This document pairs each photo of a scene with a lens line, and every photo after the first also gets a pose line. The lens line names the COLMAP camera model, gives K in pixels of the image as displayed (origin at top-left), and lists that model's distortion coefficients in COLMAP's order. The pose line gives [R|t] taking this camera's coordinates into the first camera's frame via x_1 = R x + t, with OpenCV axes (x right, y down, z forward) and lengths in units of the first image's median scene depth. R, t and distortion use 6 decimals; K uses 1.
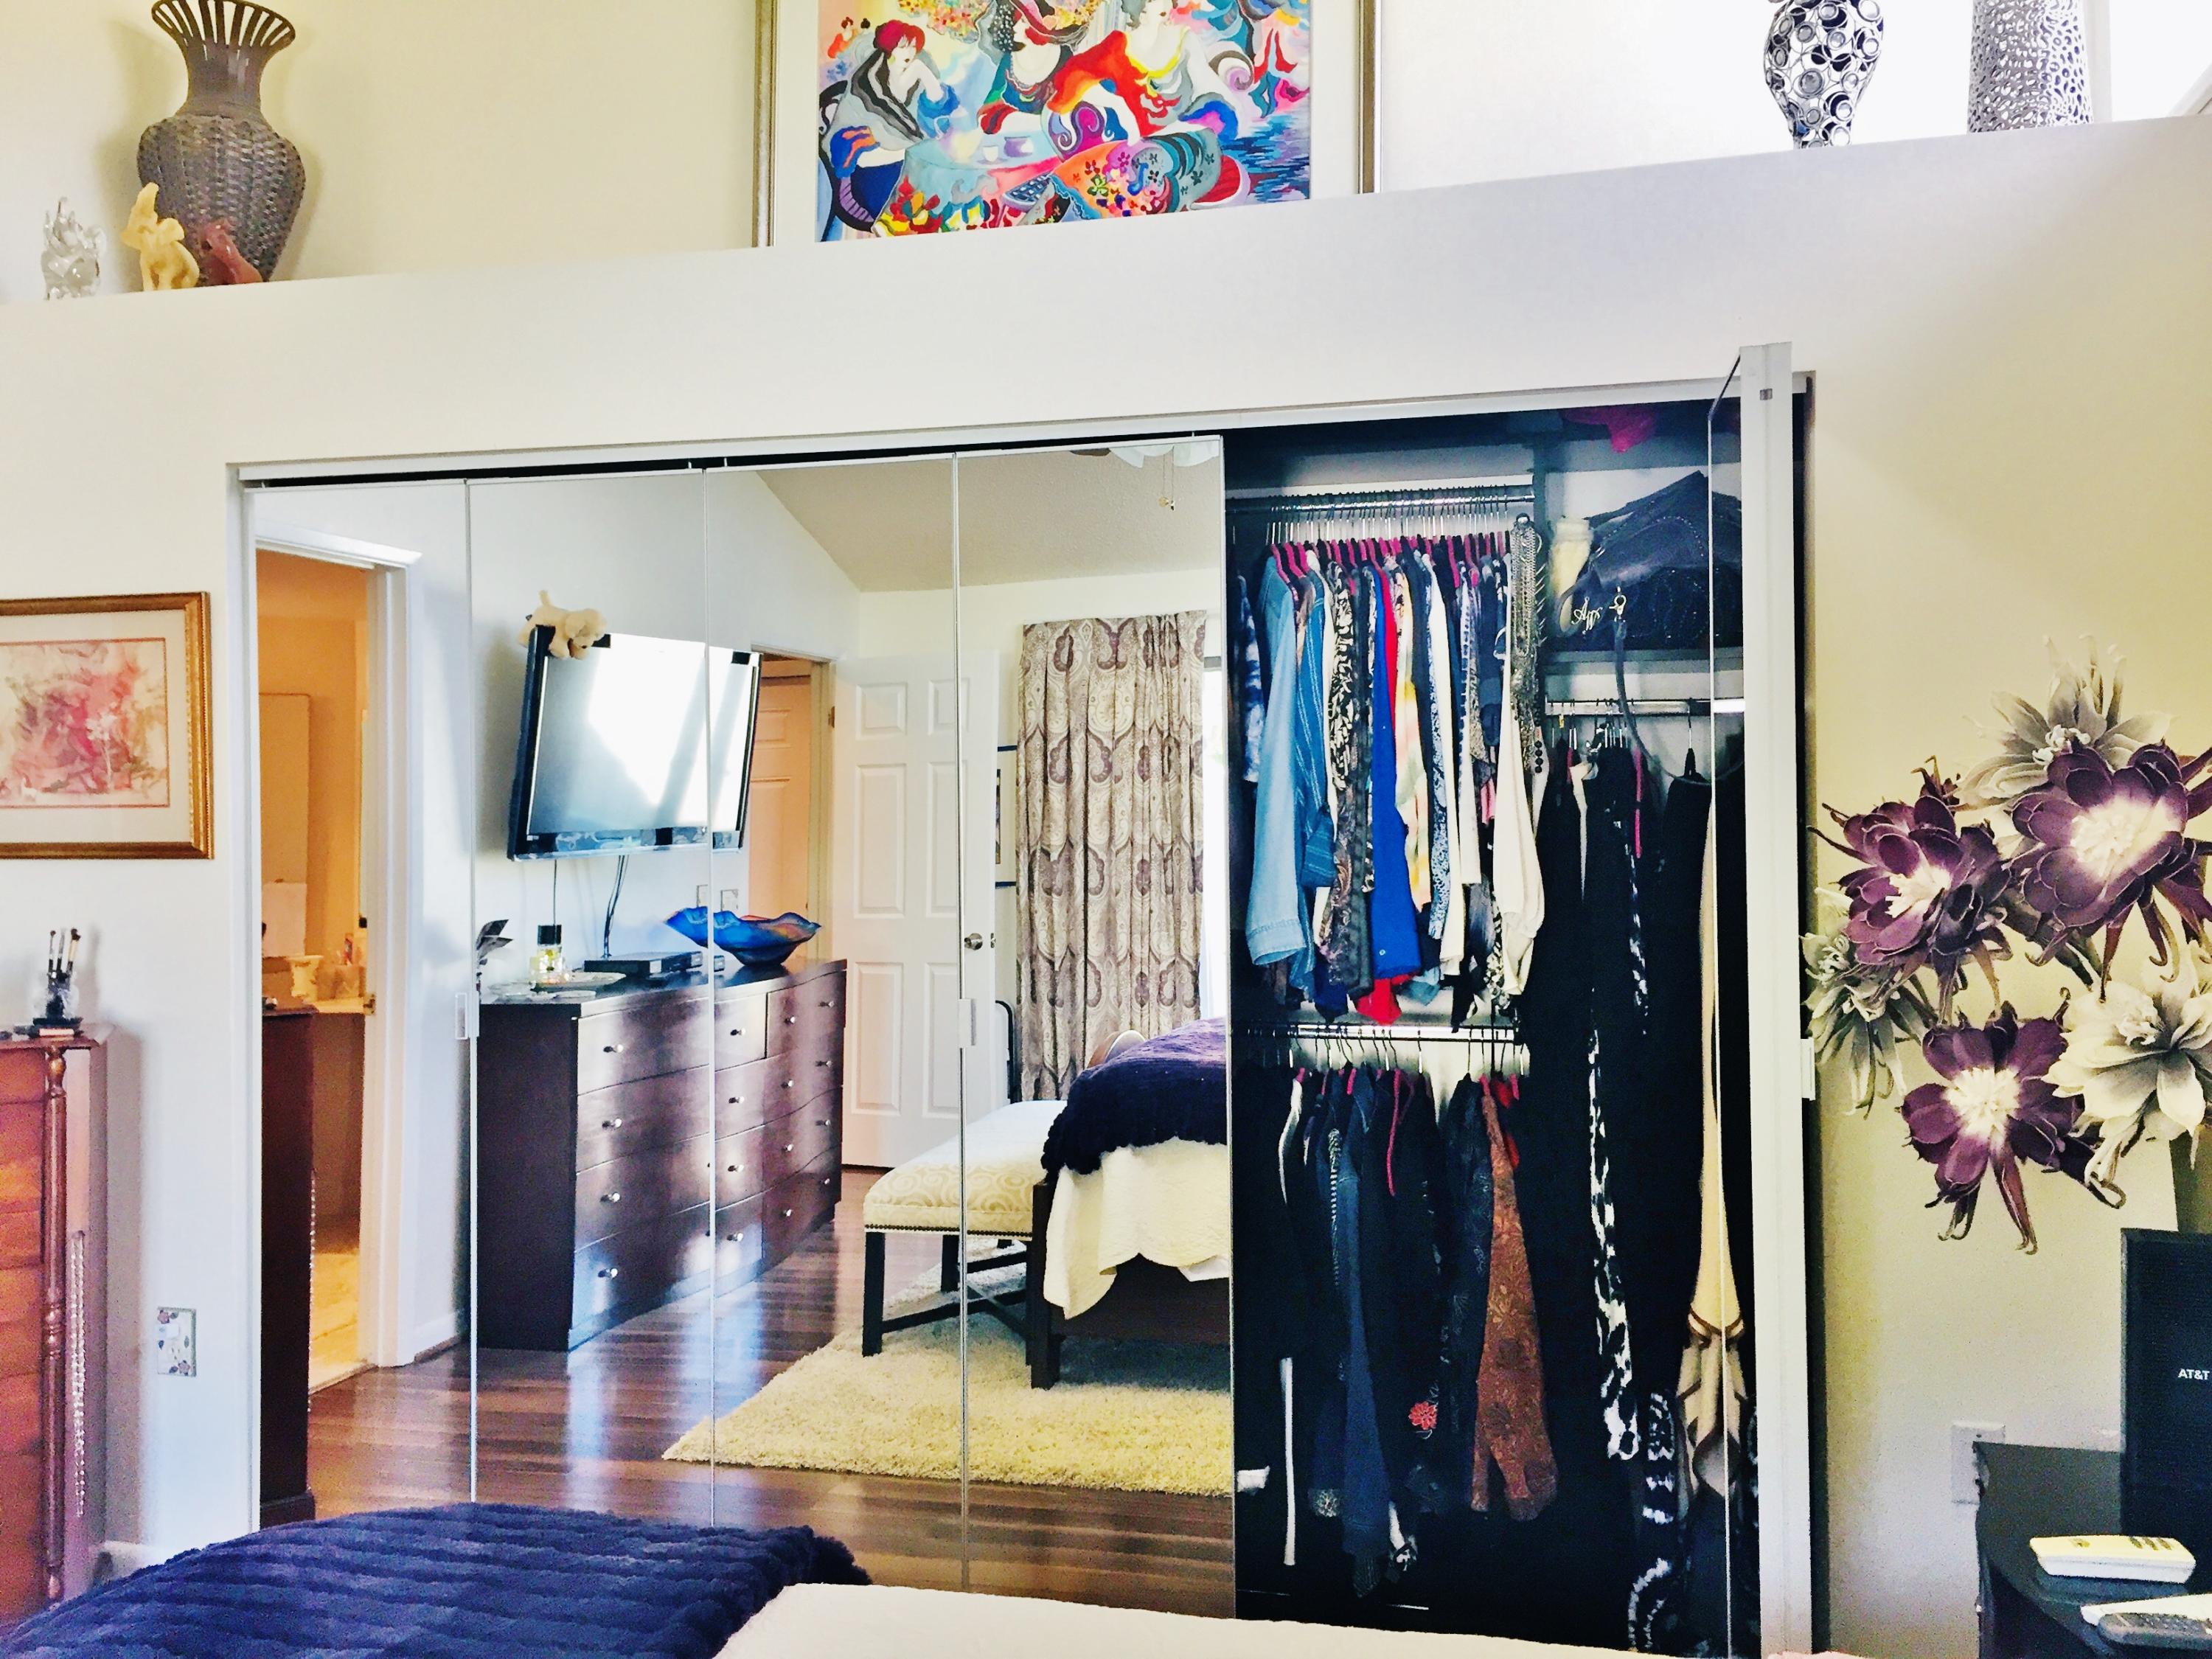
lens RADIAL K [[1884.5, 0, 1106.0], [0, 1884.5, 829.5], [0, 0, 1]] dist [0.062321, -0.066526]
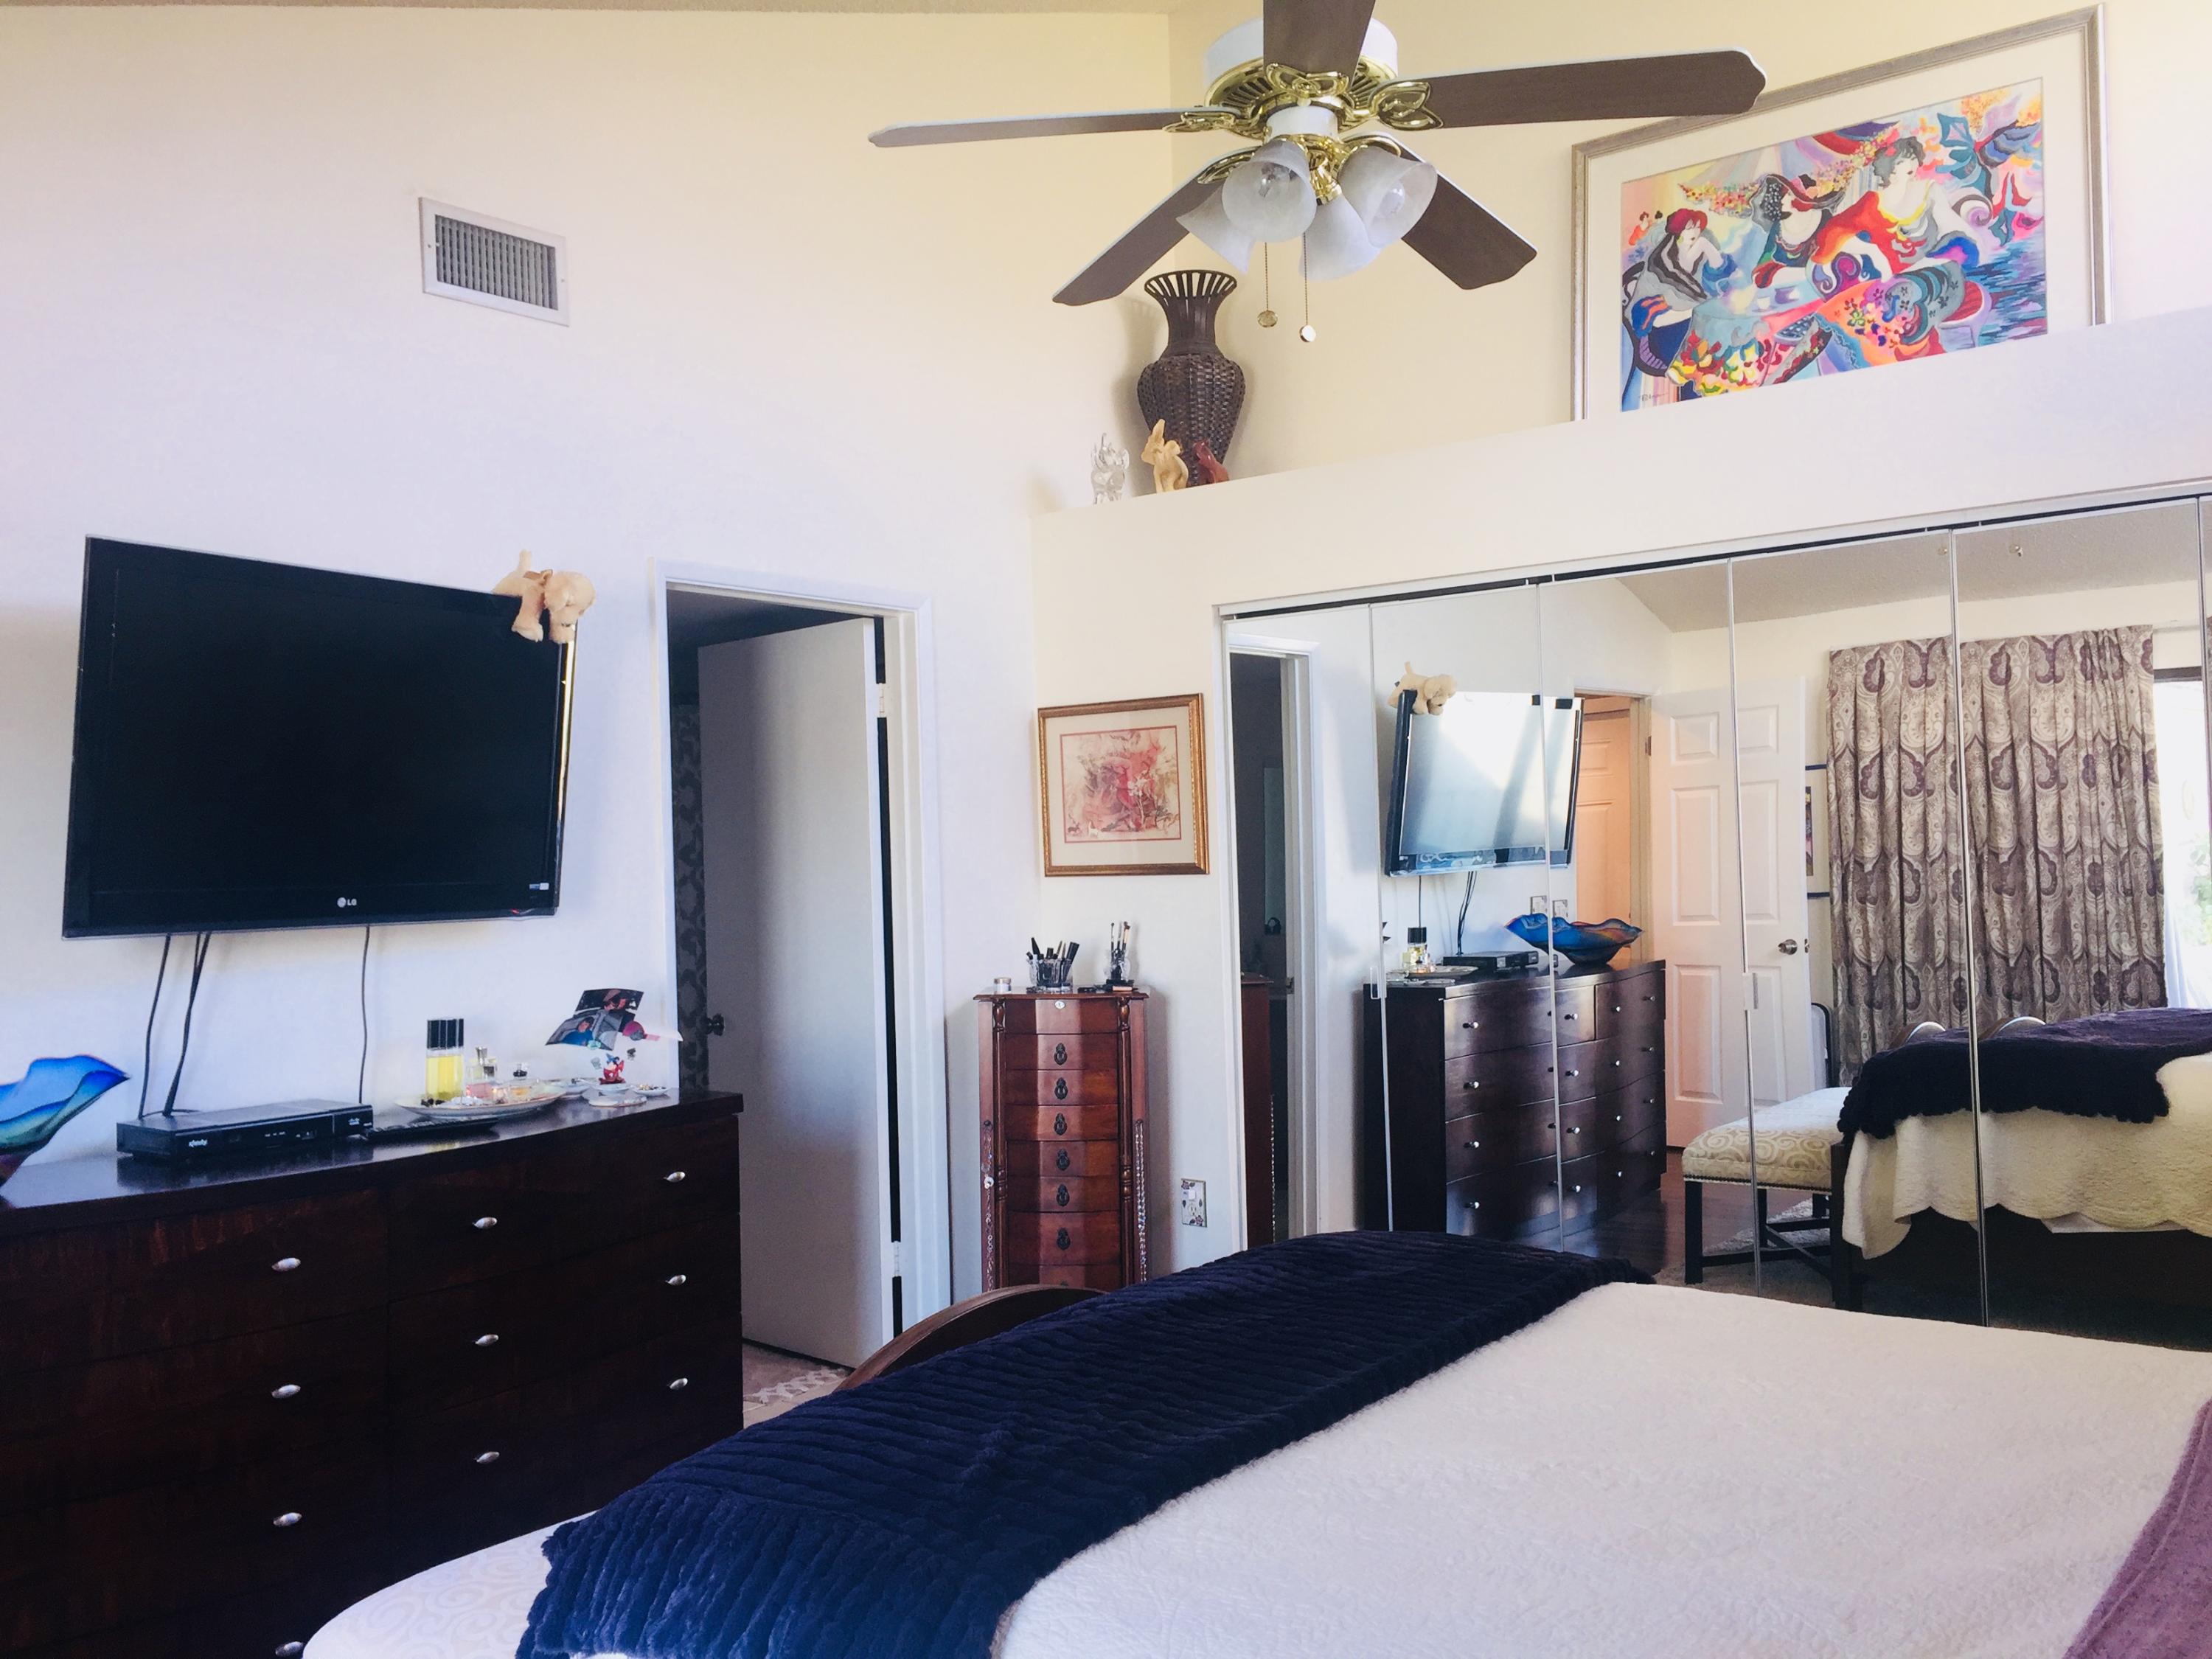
lens RADIAL K [[1884.5, 0, 1106.0], [0, 1884.5, 829.5], [0, 0, 1]] dist [0.062321, -0.066526]
pose [[0.909097, -0.024662, -0.415854, 0.058107], [0.020026, 0.999679, -0.015507, 0.001779], [0.416103, 0.005769, 0.909299, -0.318731]]
